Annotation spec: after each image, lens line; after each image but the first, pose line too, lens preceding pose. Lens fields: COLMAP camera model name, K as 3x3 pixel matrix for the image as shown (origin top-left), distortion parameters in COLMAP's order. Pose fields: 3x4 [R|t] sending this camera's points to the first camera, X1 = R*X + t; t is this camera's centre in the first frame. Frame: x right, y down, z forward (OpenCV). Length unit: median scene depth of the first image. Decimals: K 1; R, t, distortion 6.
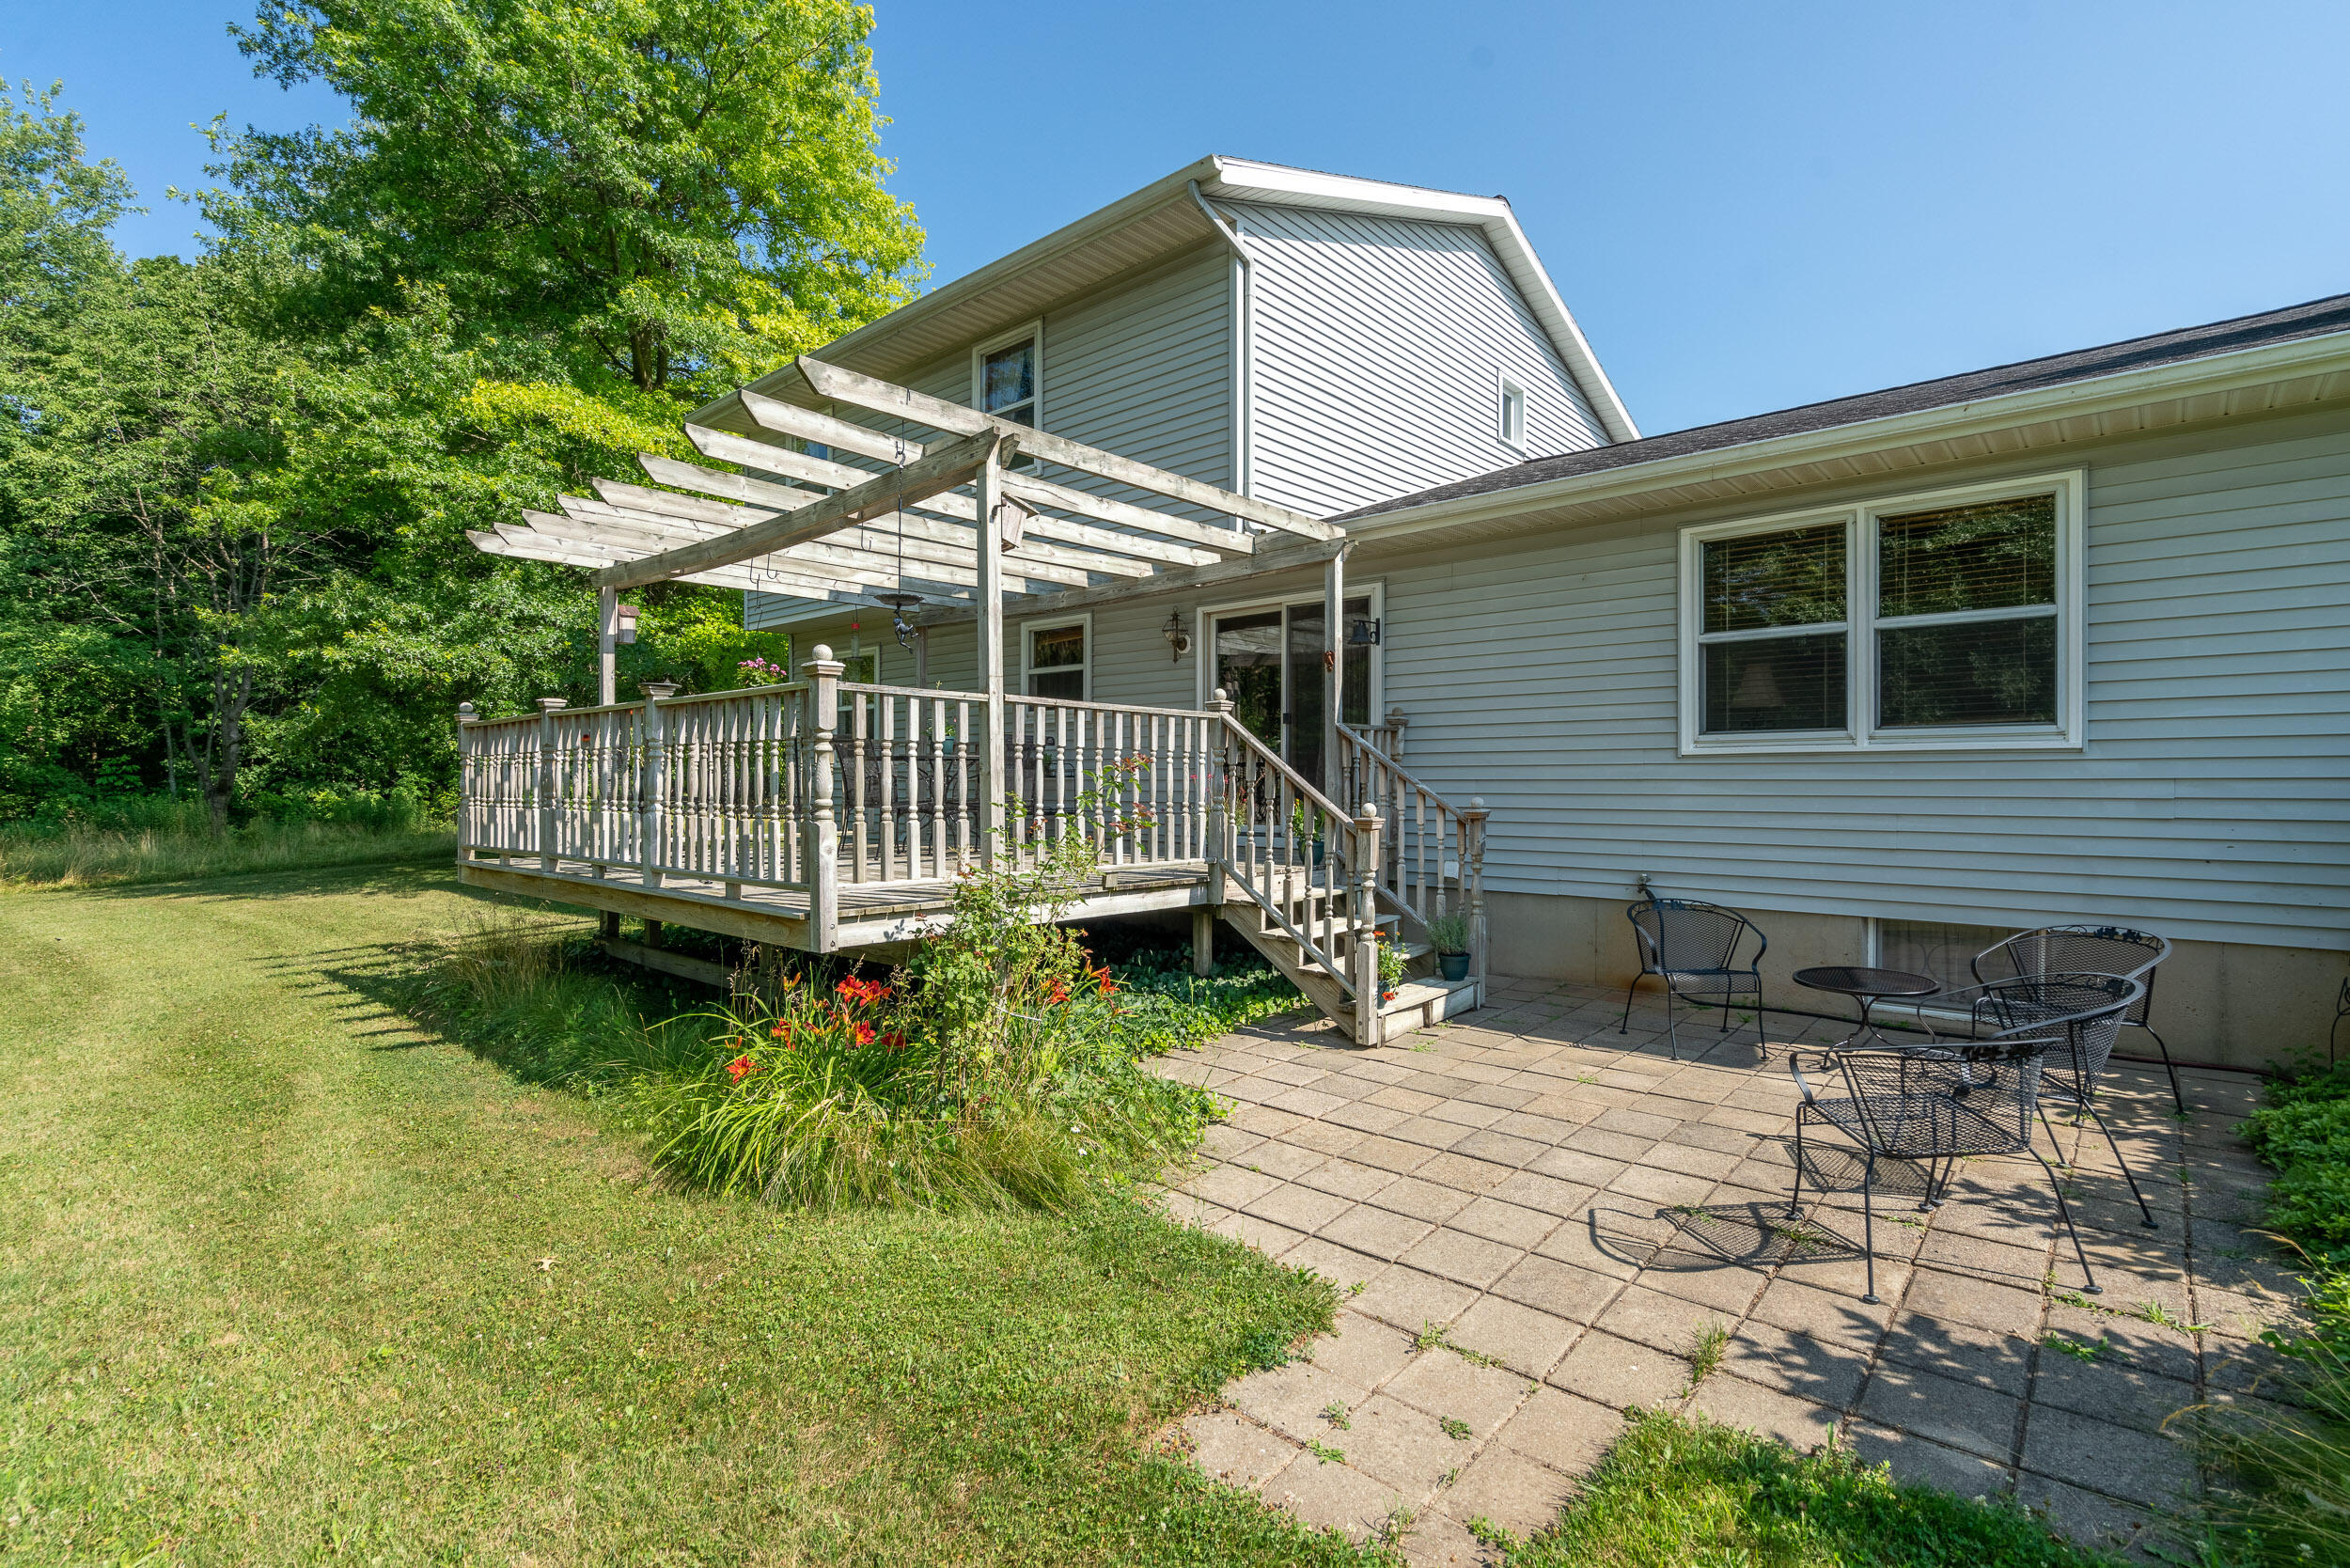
lens RADIAL K [[1081.6, 0, 1163.9], [0, 1081.6, 782.2], [0, 0, 1]] dist [-0.005828, 0.000722]
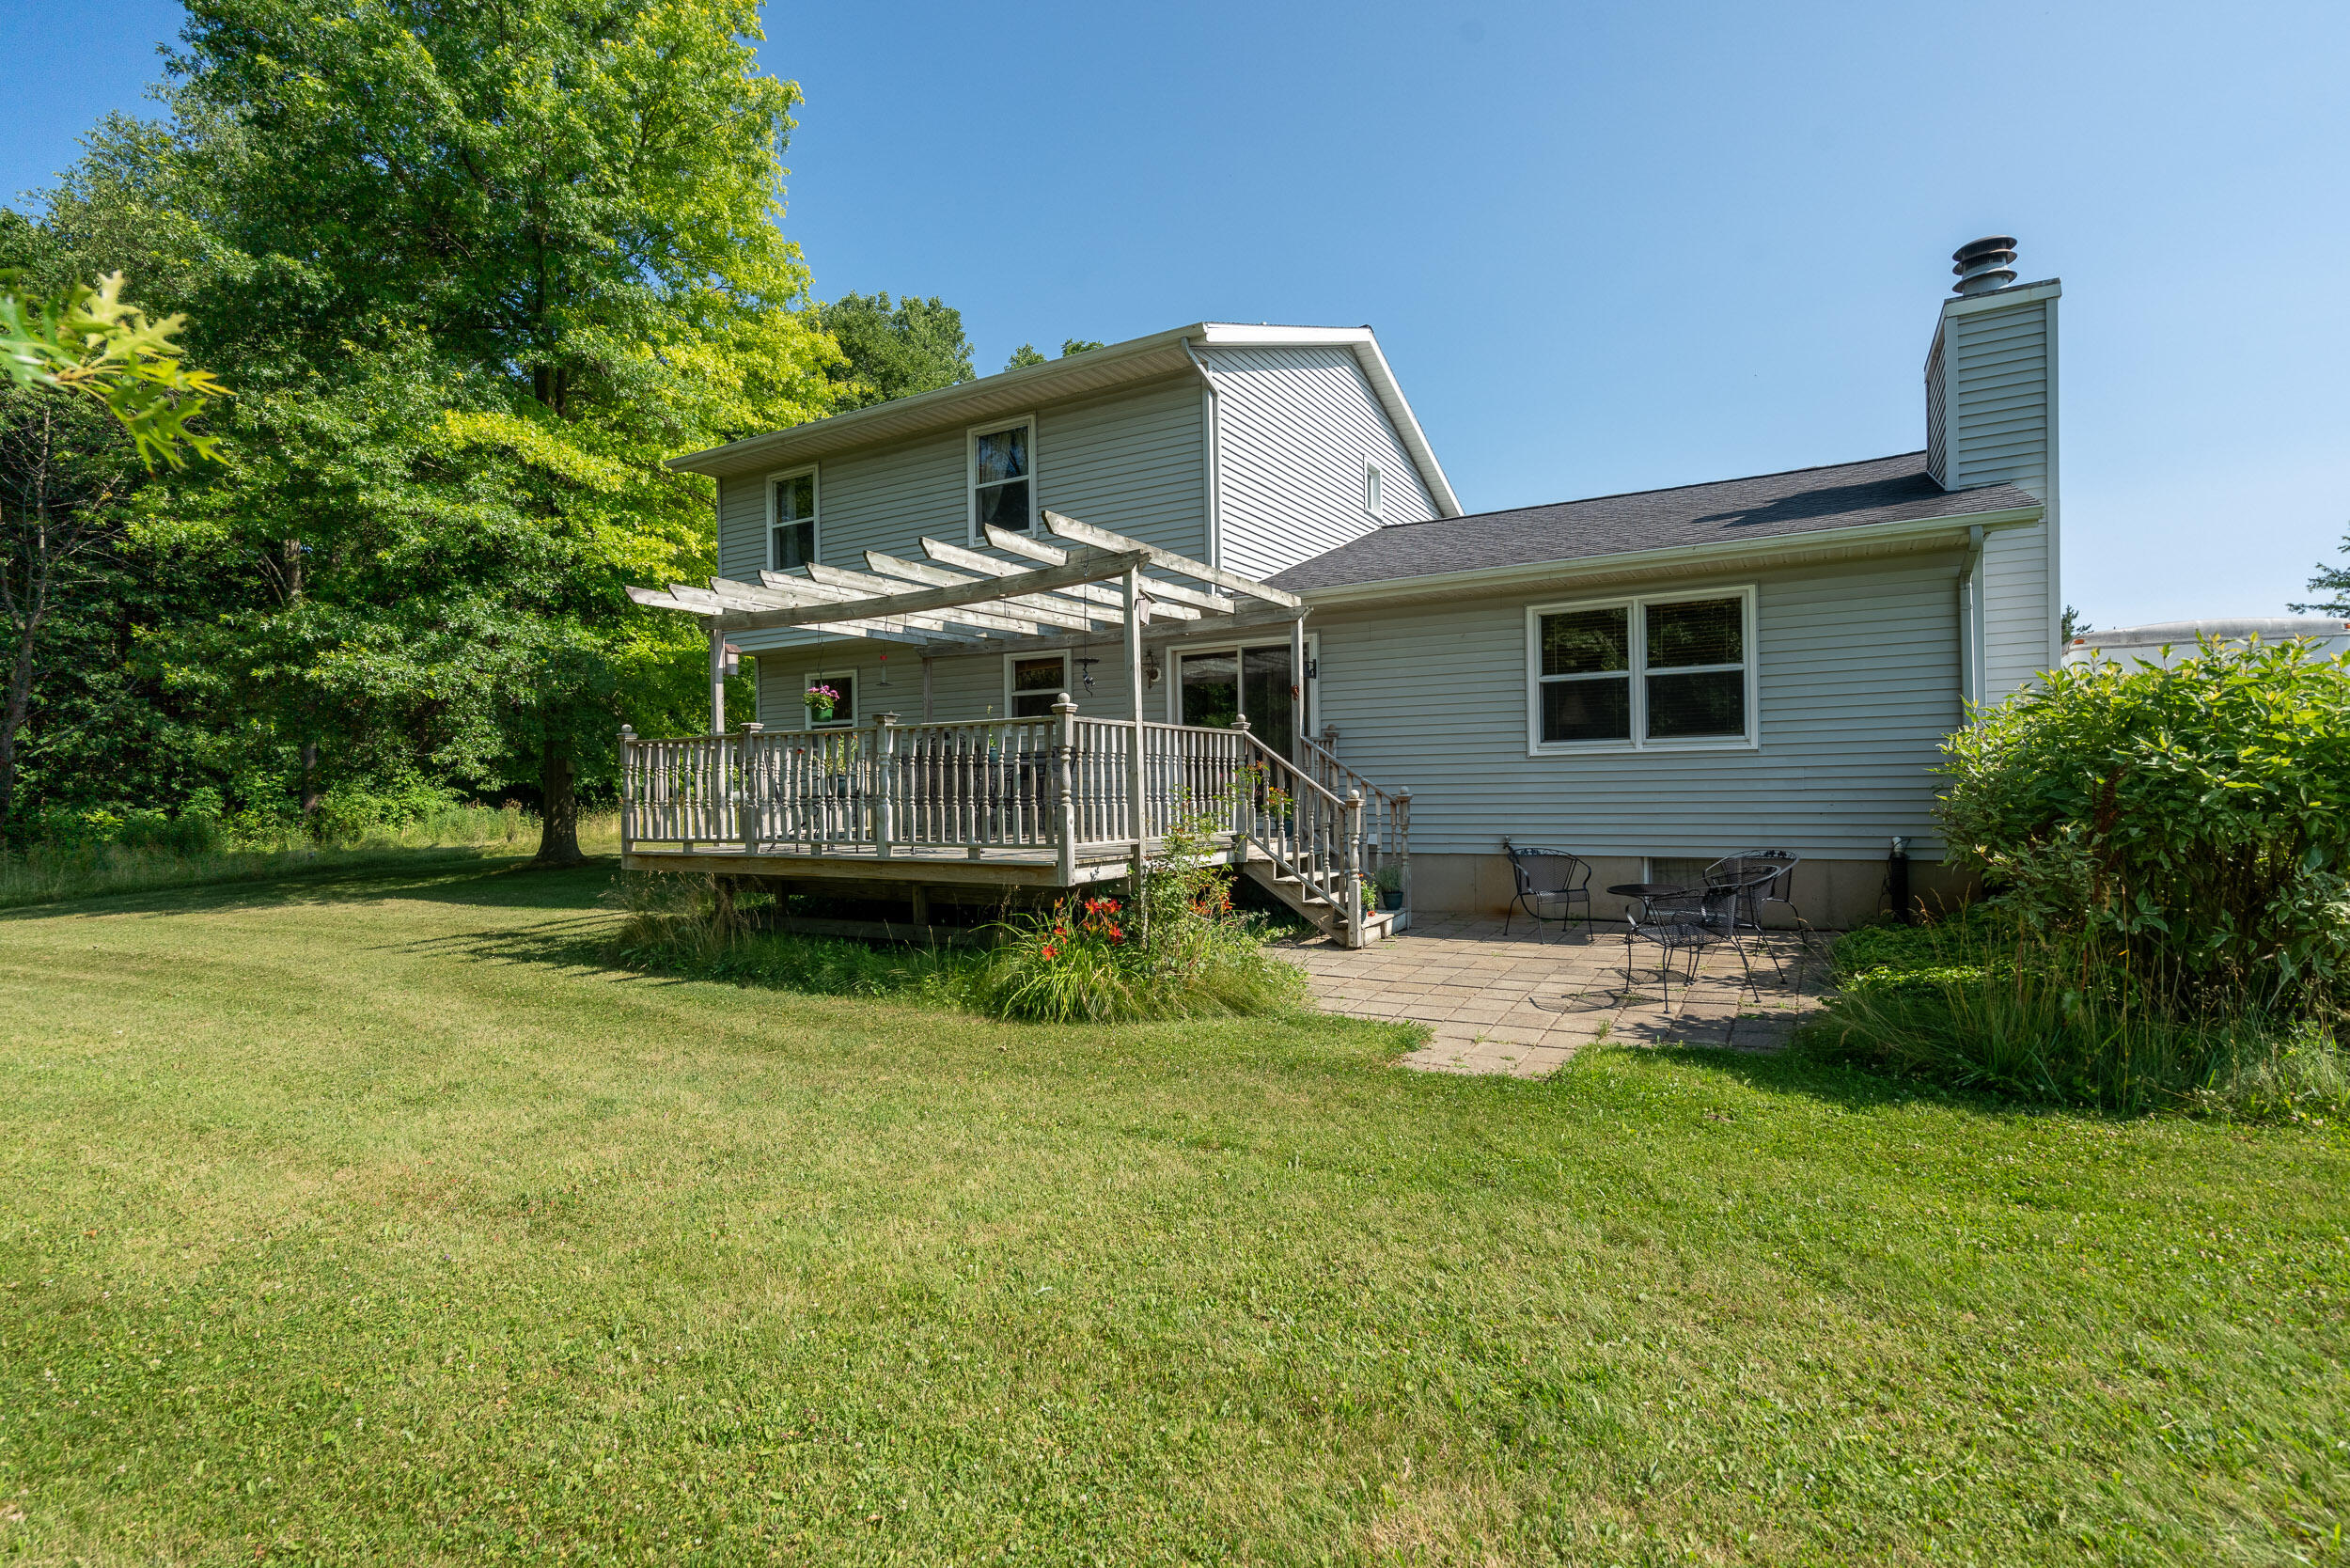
lens RADIAL K [[1081.6, 0, 1193.2], [0, 1081.6, 785.3], [0, 0, 1]] dist [-0.005828, 0.000722]
pose [[0.977532, -0.016131, 0.210167, -0.301956], [0.016486, 0.999864, 0.000064, 0.007685], [-0.210139, 0.003402, 0.977666, -0.383663]]
